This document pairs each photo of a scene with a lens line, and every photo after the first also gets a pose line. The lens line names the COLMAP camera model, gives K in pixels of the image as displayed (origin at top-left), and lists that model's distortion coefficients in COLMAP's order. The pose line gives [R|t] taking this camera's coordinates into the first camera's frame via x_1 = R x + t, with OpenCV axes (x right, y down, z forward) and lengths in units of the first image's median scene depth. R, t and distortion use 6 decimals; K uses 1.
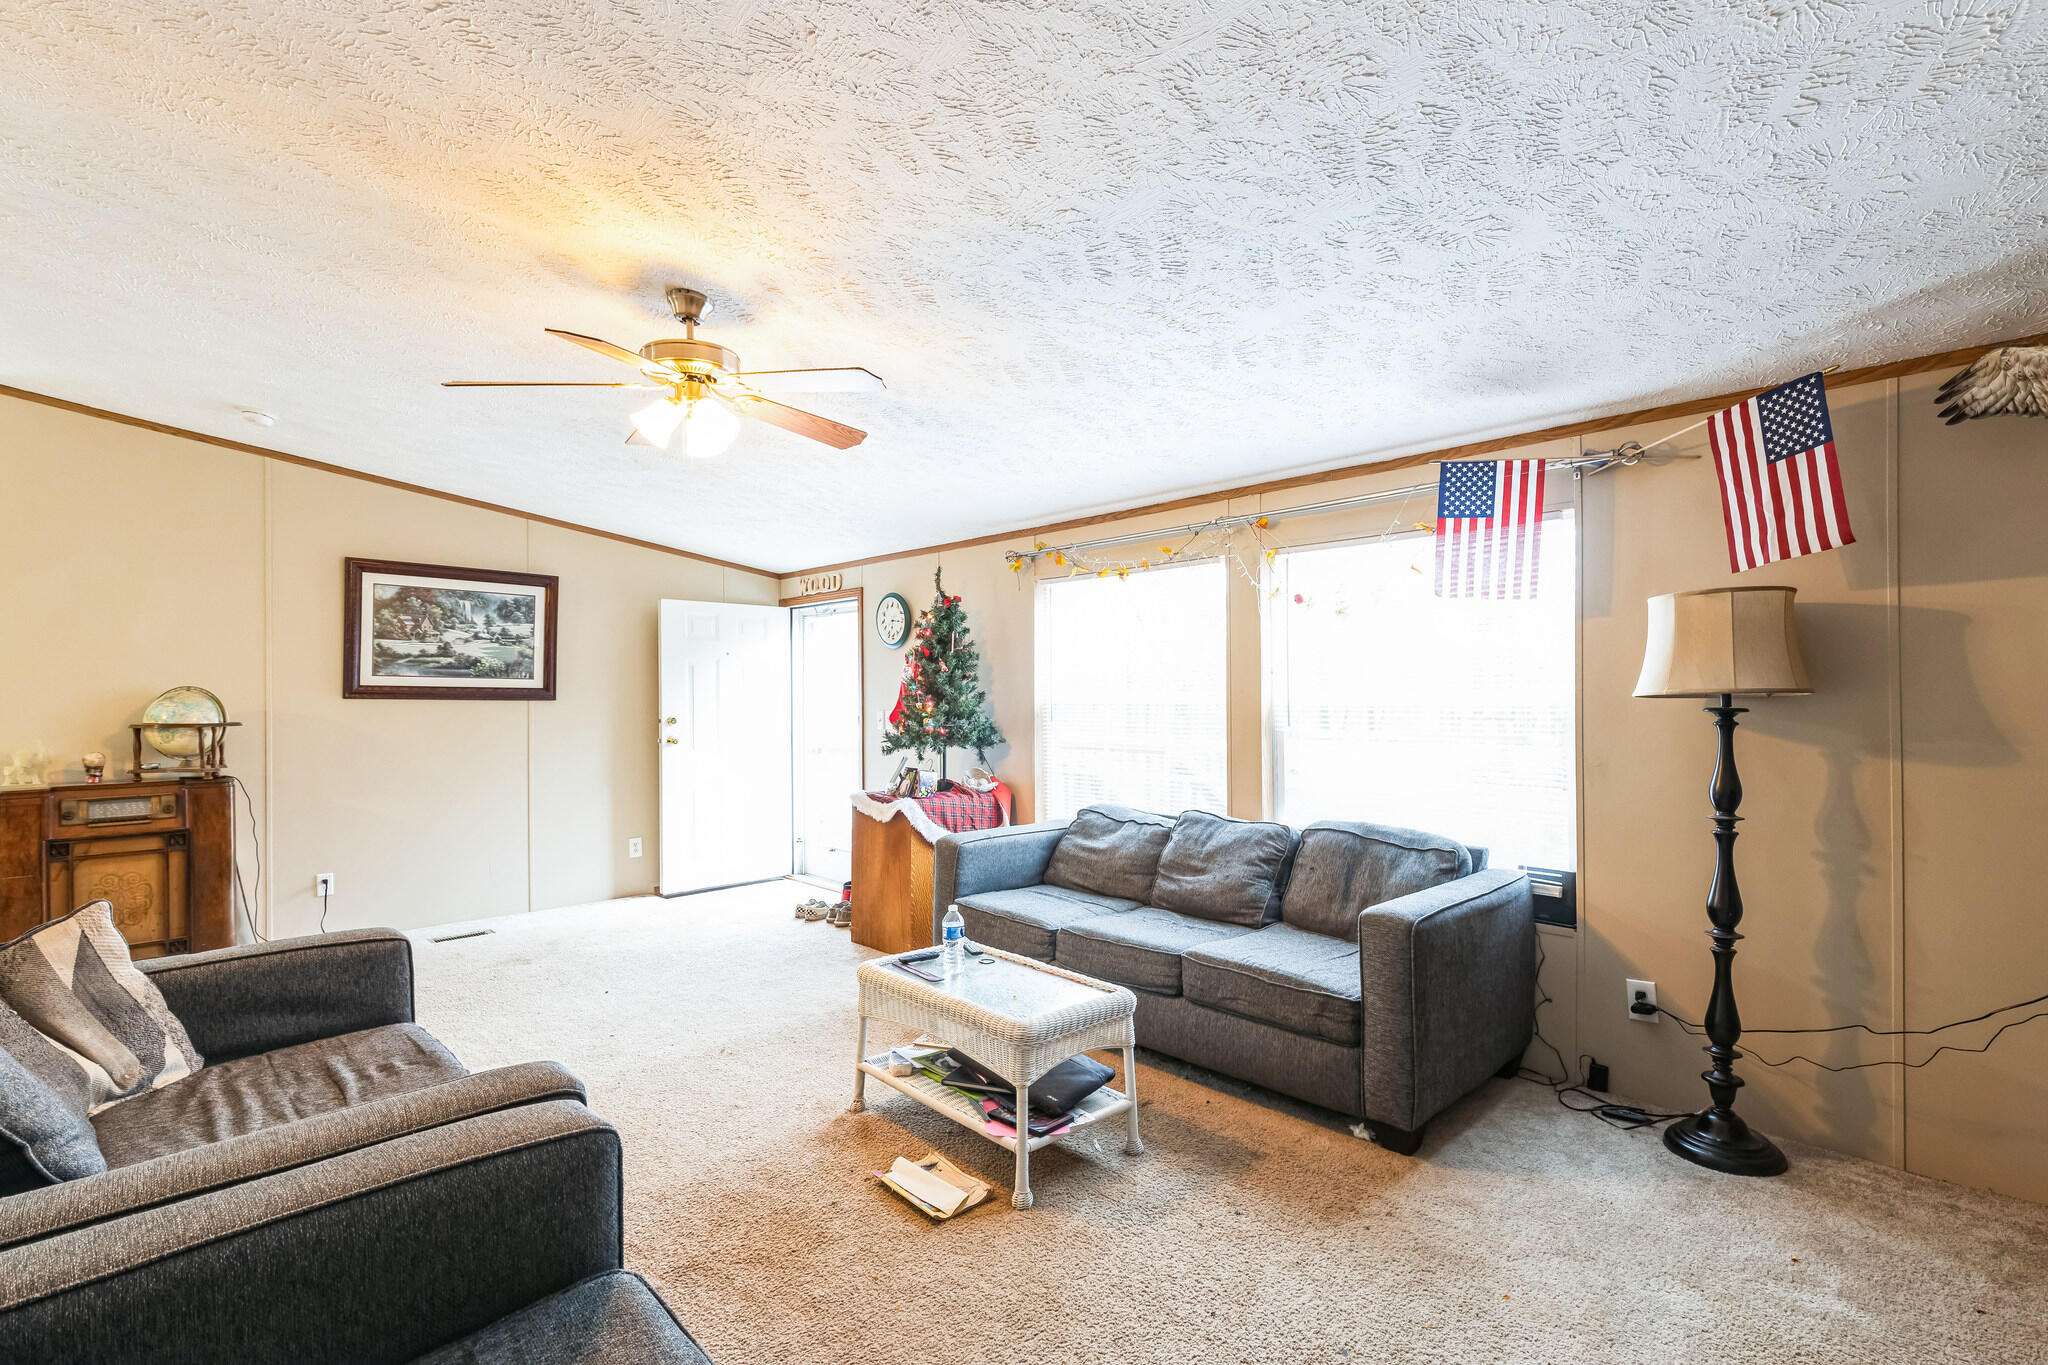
lens RADIAL K [[961.3, 0, 1023.9], [0, 961.3, 686.0], [0, 0, 1]] dist [0.013829, 0.000494]
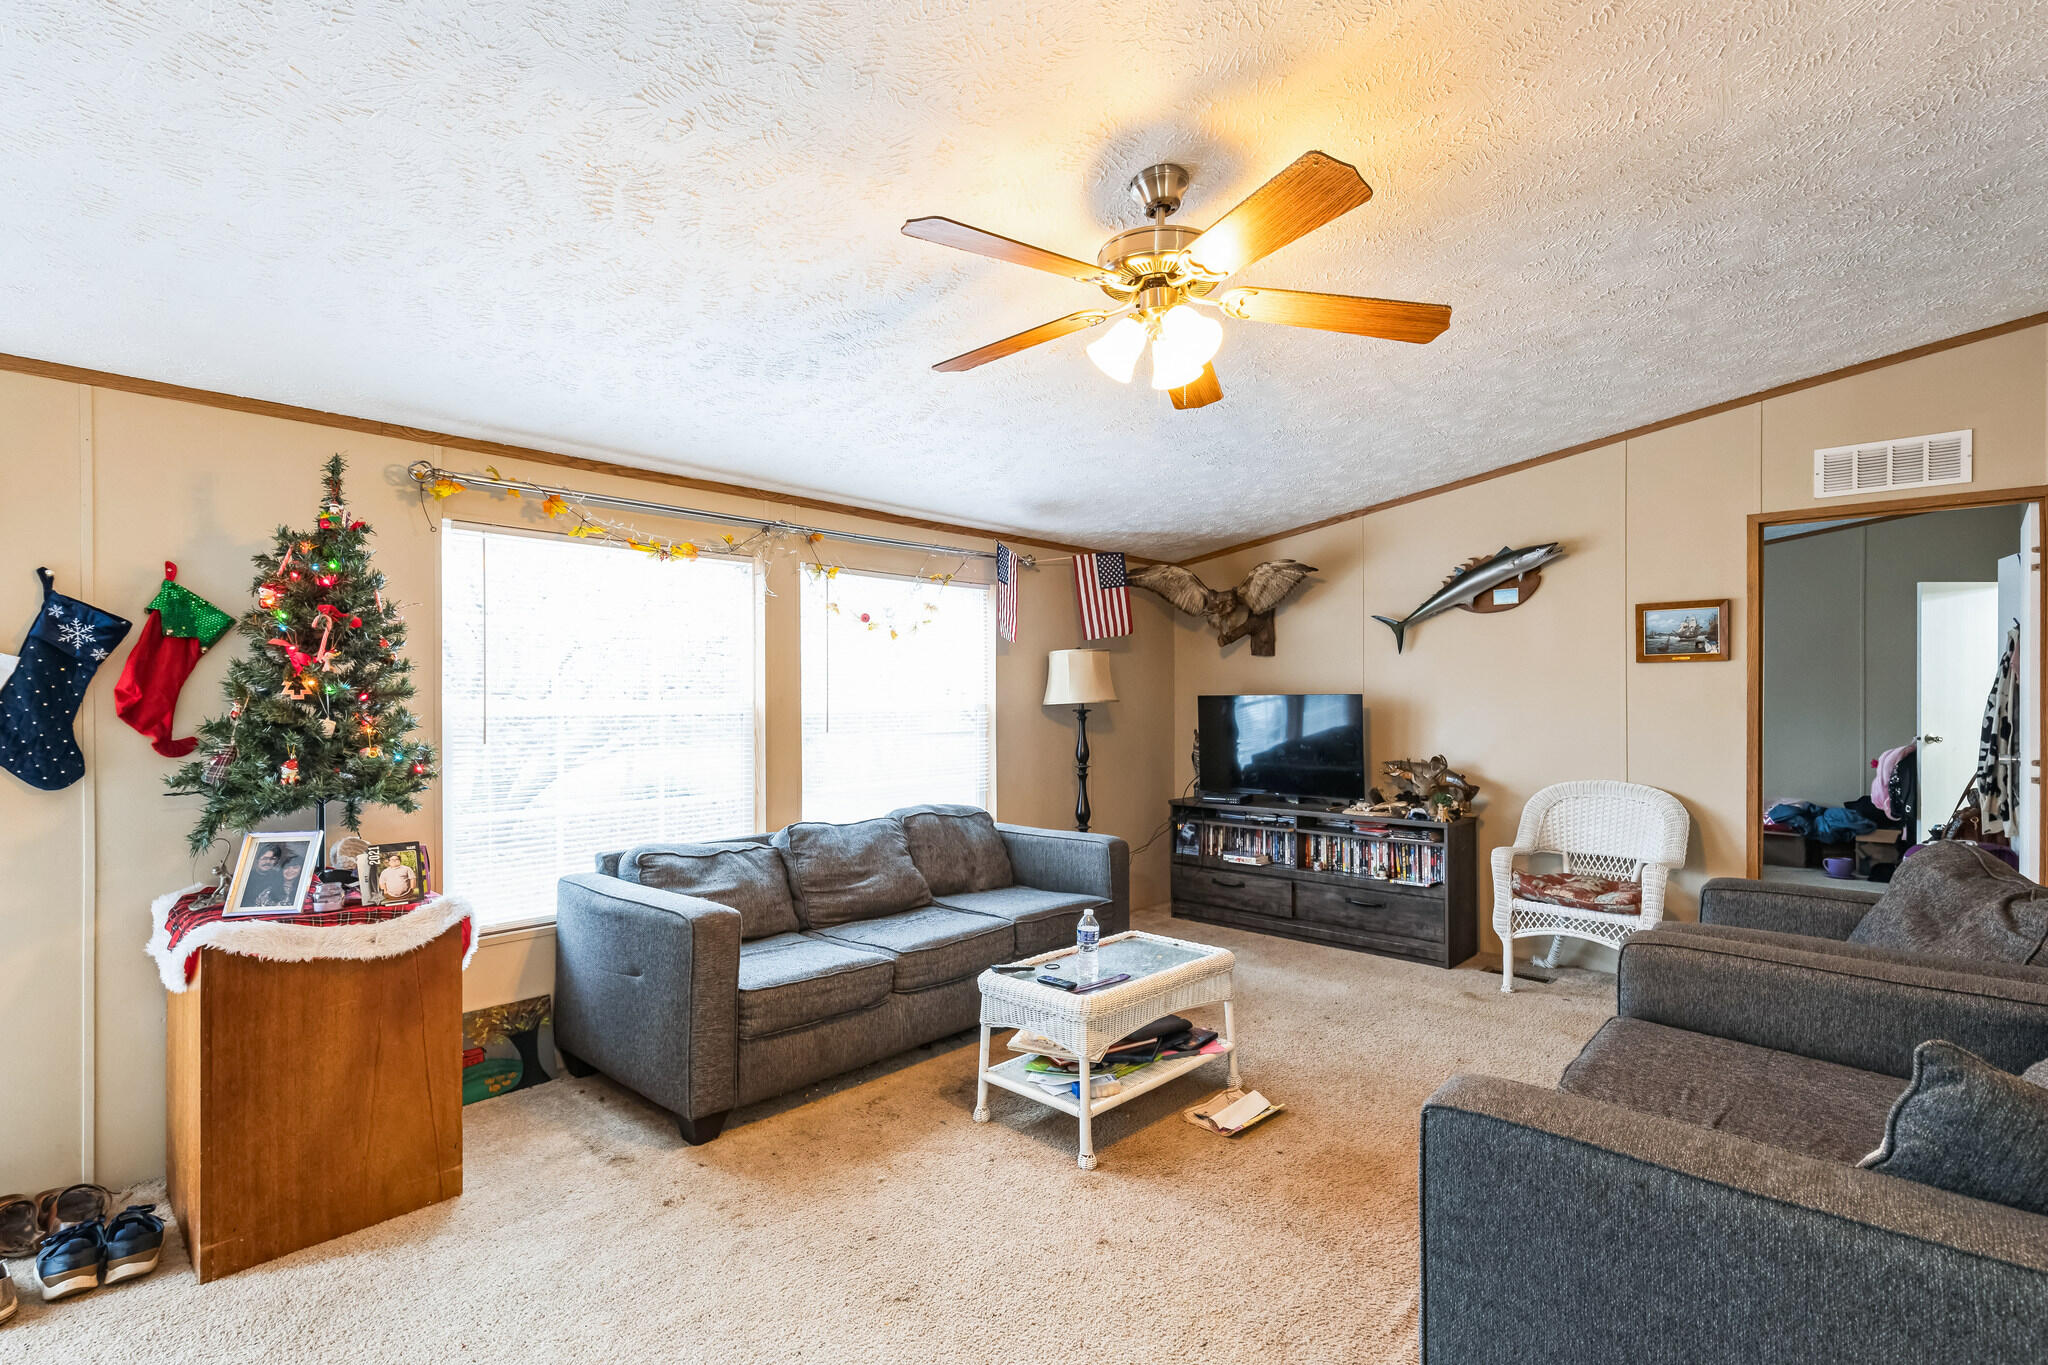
lens RADIAL K [[961.3, 0, 1023.6], [0, 961.3, 698.0], [0, 0, 1]] dist [0.013829, 0.000494]
pose [[-0.060695, 0.007221, 0.998130, -1.002591], [-0.006031, 0.999953, -0.007601, 0.012344], [-0.998138, -0.006481, -0.060649, 1.051120]]
